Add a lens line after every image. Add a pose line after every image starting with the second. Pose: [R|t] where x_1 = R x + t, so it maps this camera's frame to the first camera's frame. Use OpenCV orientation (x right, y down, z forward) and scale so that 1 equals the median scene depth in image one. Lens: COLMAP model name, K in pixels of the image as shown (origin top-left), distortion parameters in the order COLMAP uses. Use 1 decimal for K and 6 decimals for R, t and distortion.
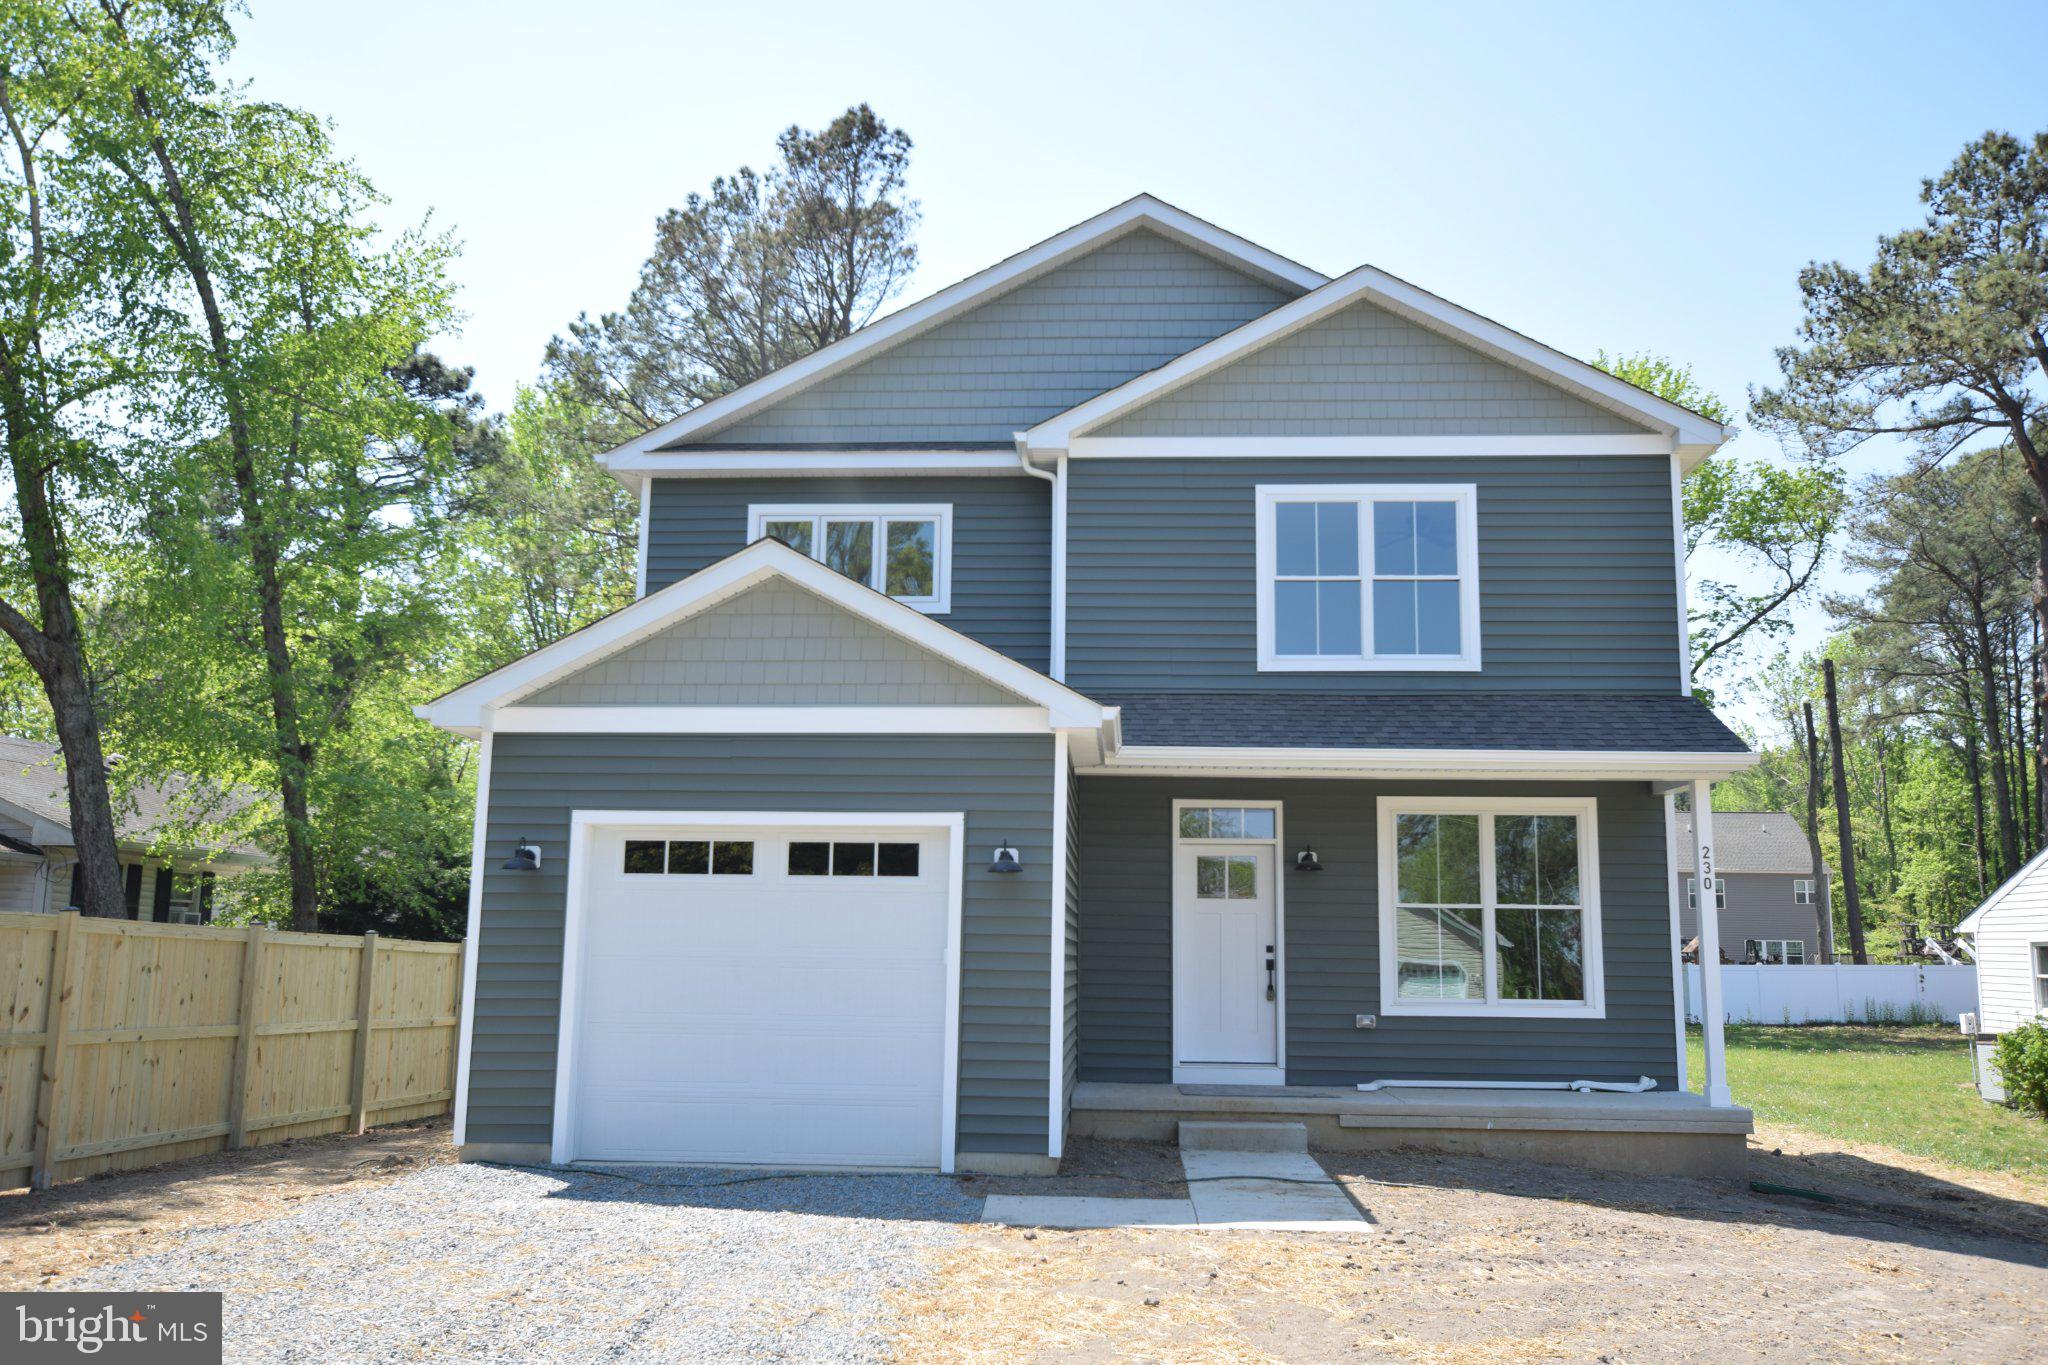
lens RADIAL K [[1753.1, 0, 1026.6], [0, 1753.1, 679.6], [0, 0, 1]] dist [-0.000365, 0.010201]
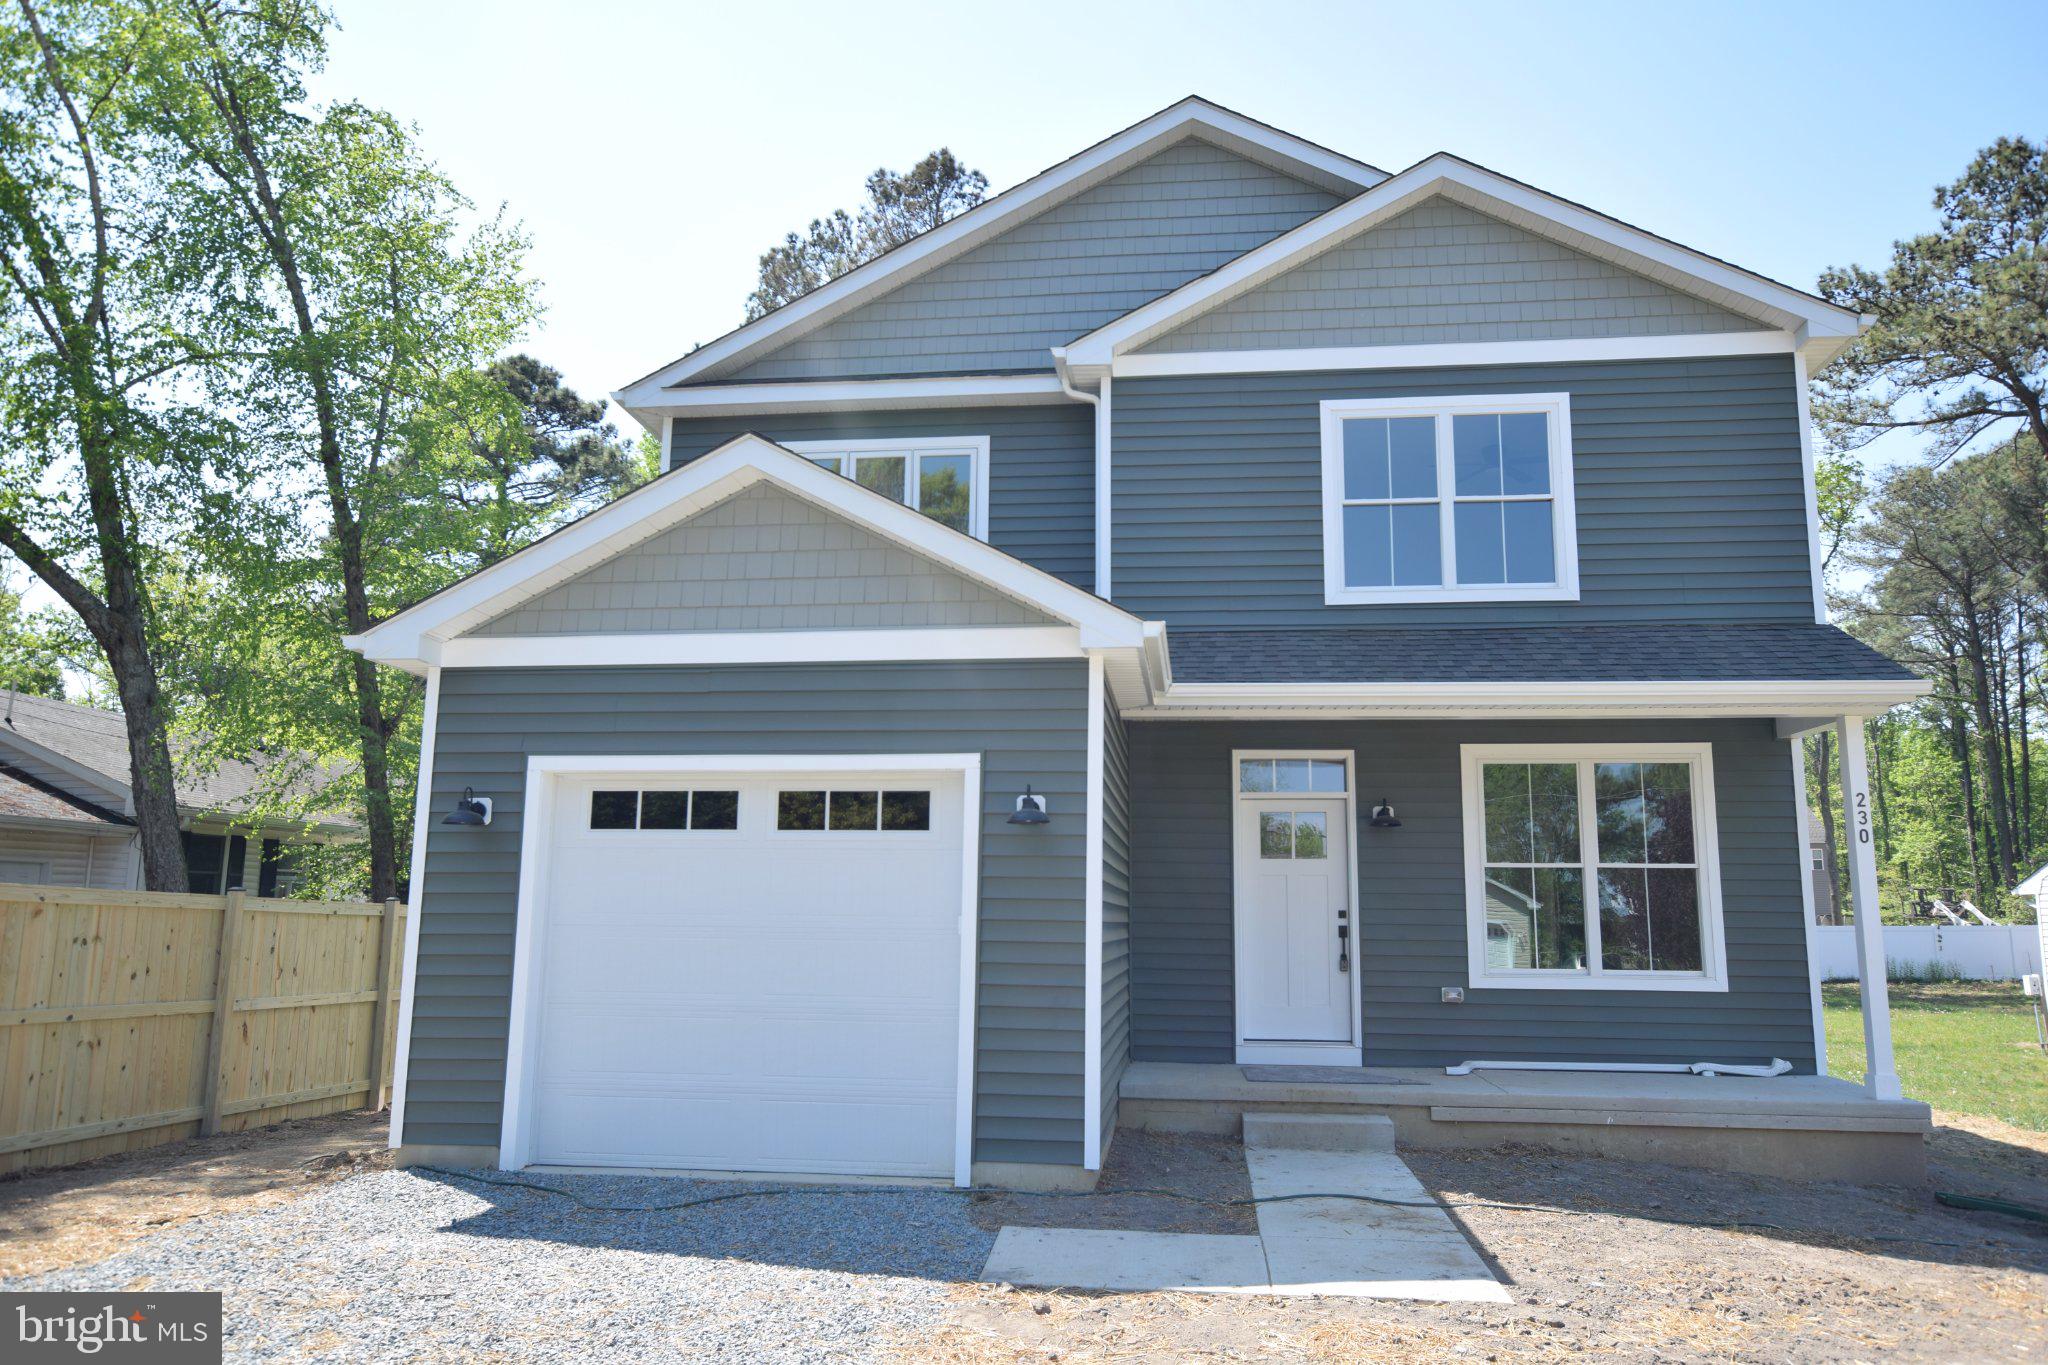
lens RADIAL K [[1472.7, 0, 1022.0], [0, 1472.7, 683.4], [0, 0, 1]] dist [0.000962, -0.000303]
pose [[0.998174, -0.012224, -0.059158, 0.020531], [0.012104, 0.999924, -0.002400, 0.034840], [0.059183, 0.001680, 0.998246, 0.233708]]
